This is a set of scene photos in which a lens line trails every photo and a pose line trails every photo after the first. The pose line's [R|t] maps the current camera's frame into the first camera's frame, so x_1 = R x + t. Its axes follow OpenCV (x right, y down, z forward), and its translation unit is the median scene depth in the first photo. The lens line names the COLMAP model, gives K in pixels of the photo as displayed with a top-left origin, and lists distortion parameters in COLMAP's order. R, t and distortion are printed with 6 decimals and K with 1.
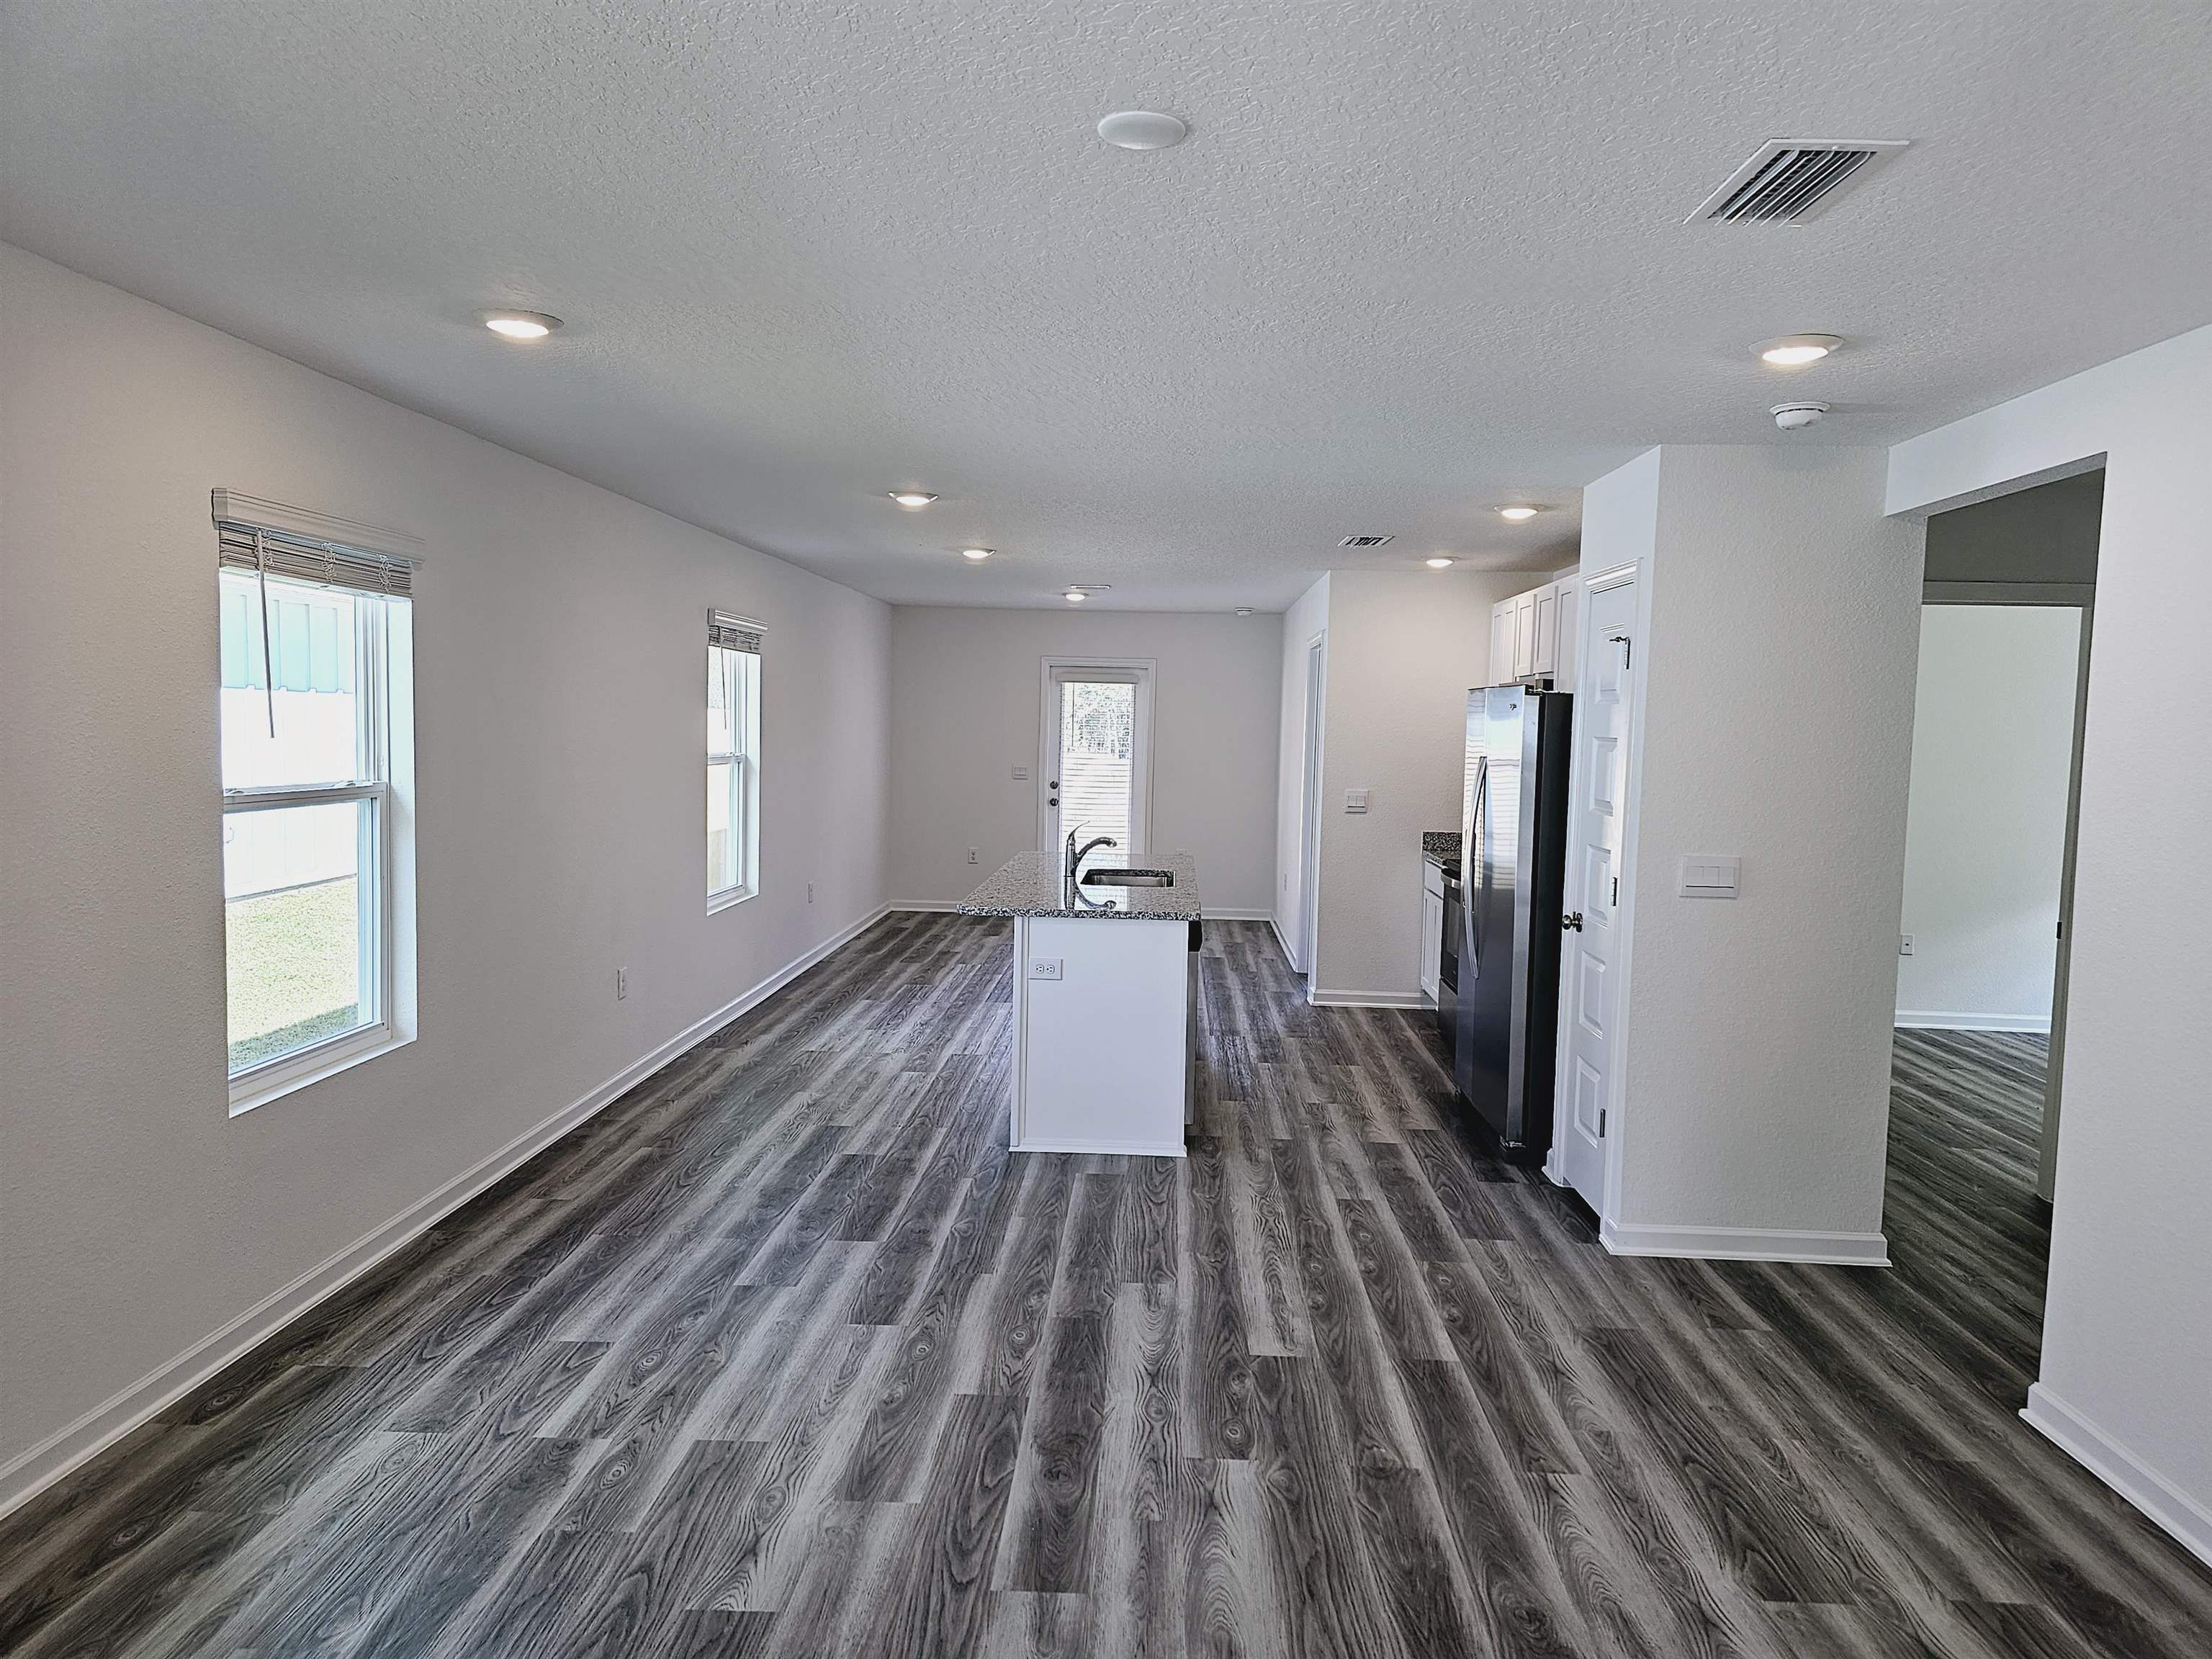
lens RADIAL K [[1463.9, 0, 1107.9], [0, 1463.9, 840.4], [0, 0, 1]] dist [0.029811, -0.016156]
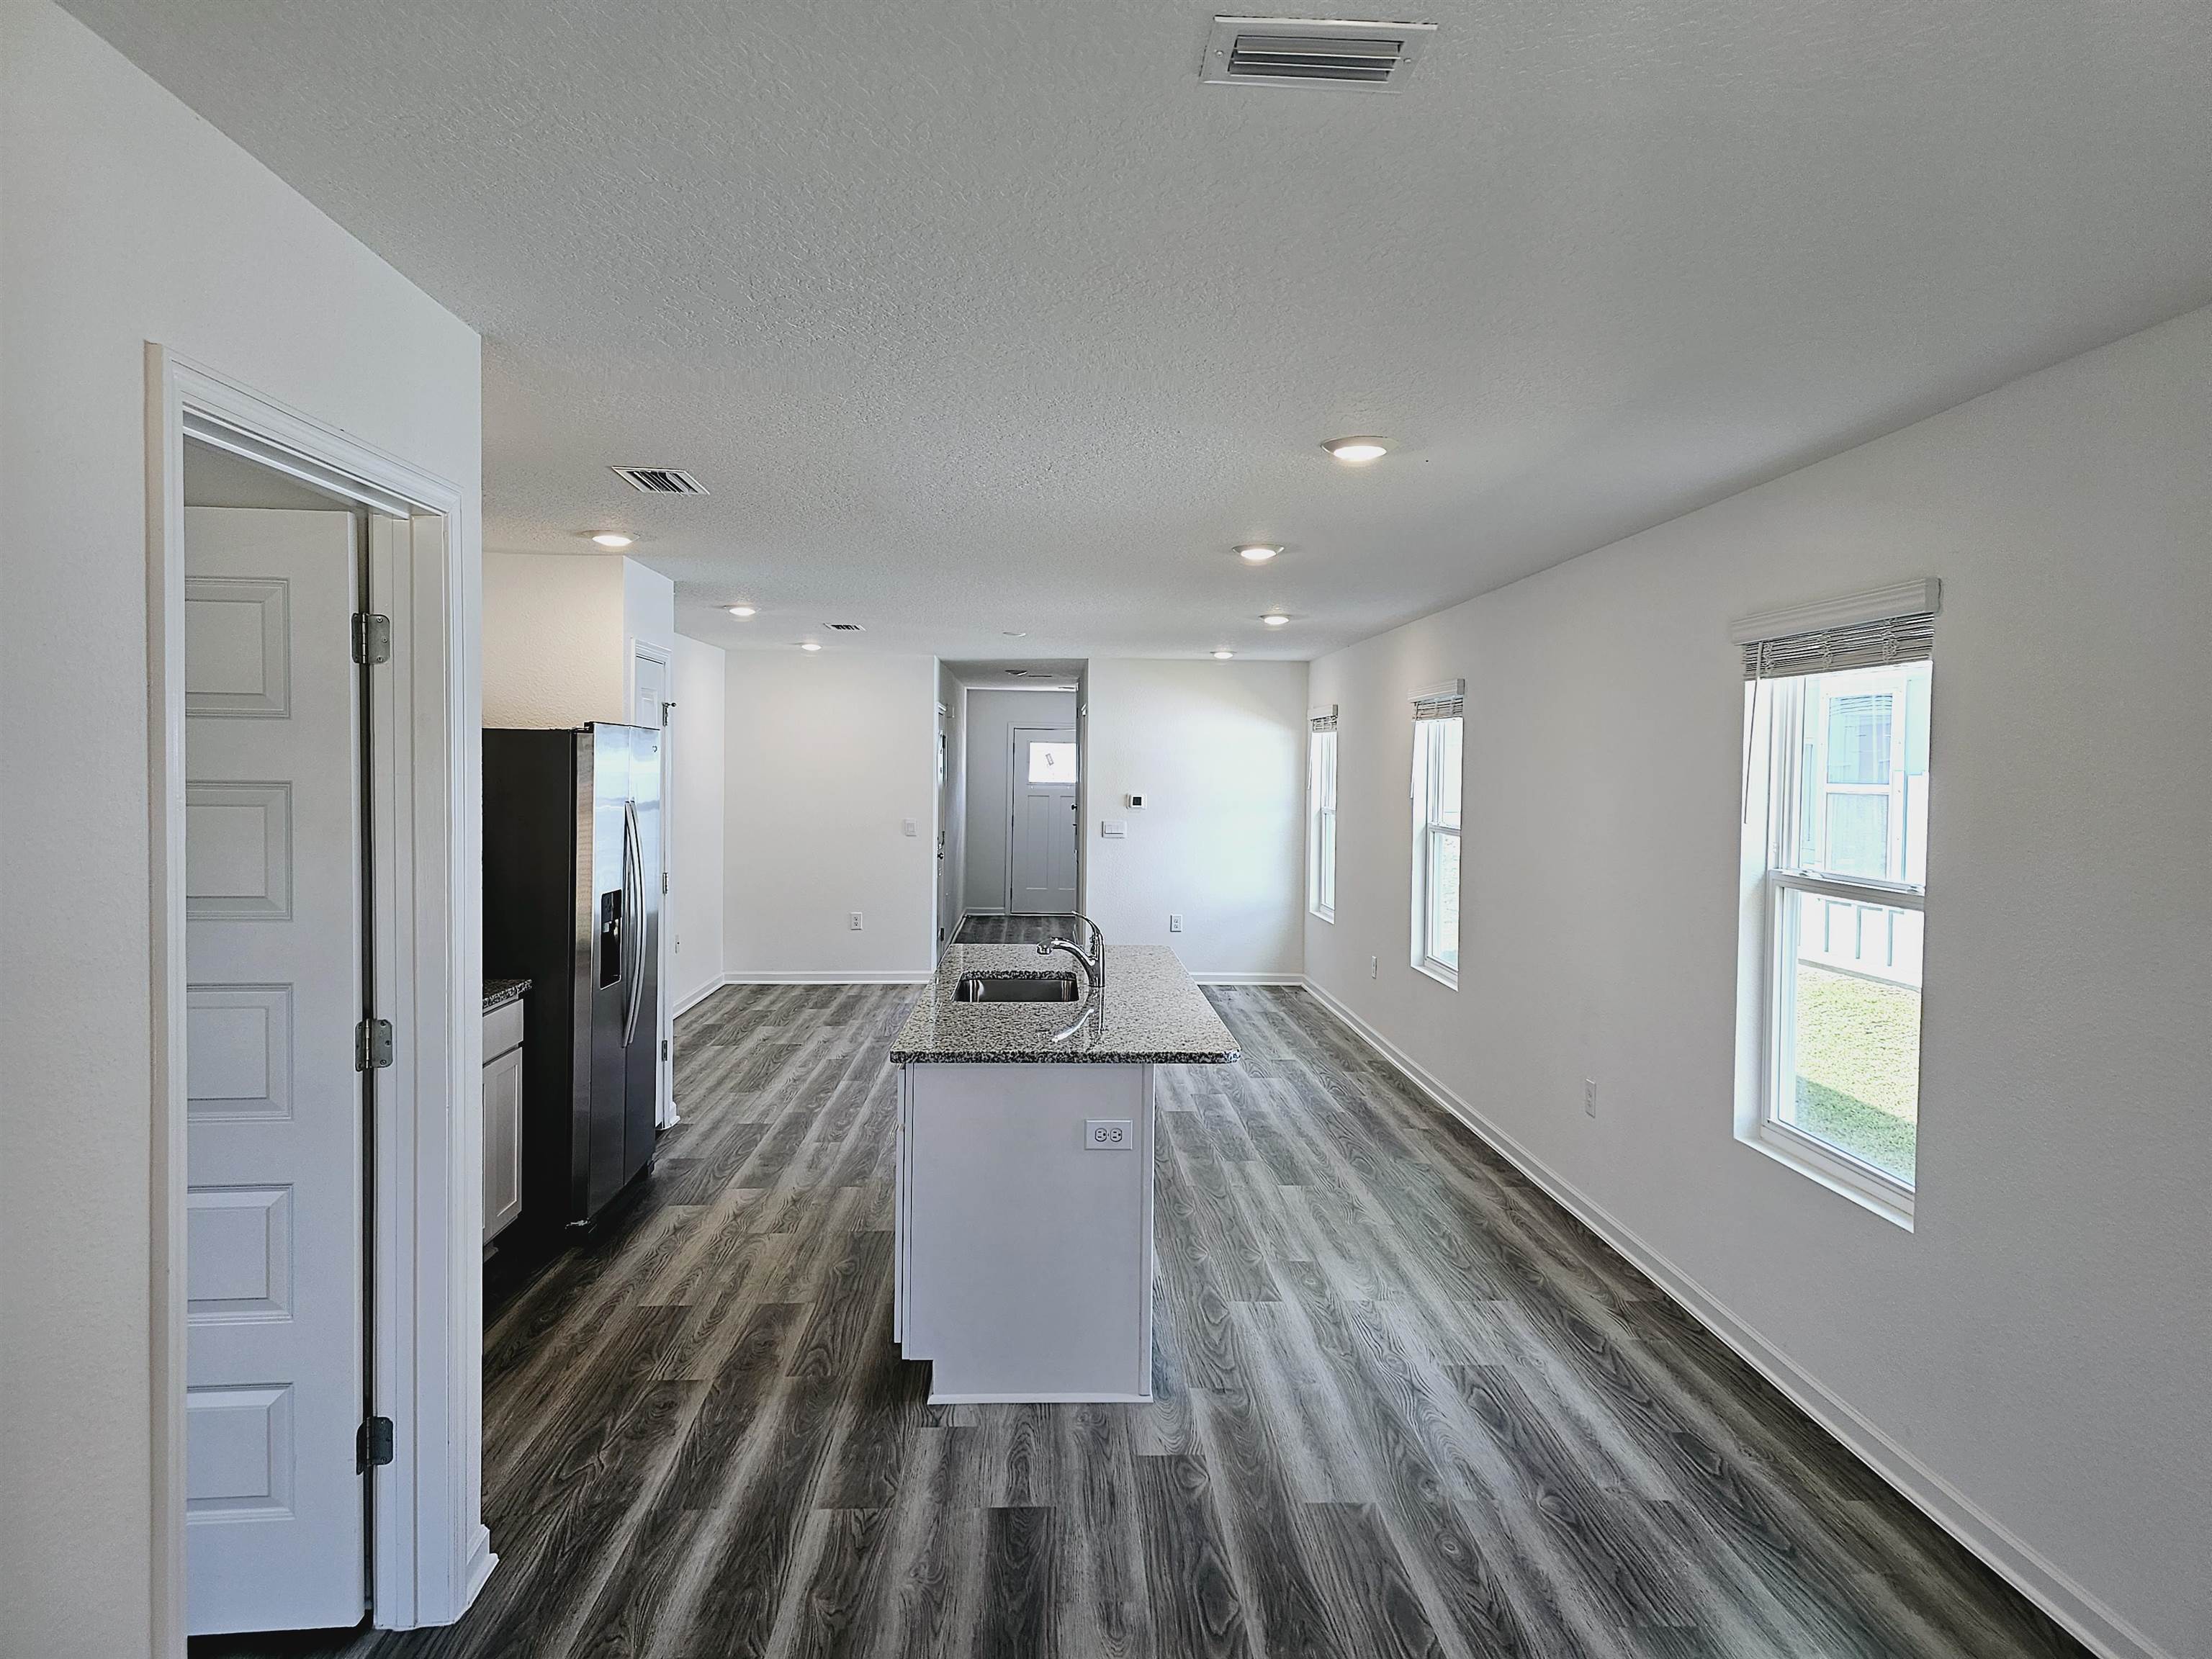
lens RADIAL K [[1463.9, 0, 1119.8], [0, 1463.9, 821.7], [0, 0, 1]] dist [0.029811, -0.016156]
pose [[-0.994657, -0.035661, -0.096880, 0.042749], [-0.046931, 0.992061, 0.116671, -0.167174], [0.091950, 0.120594, -0.988434, 1.958343]]
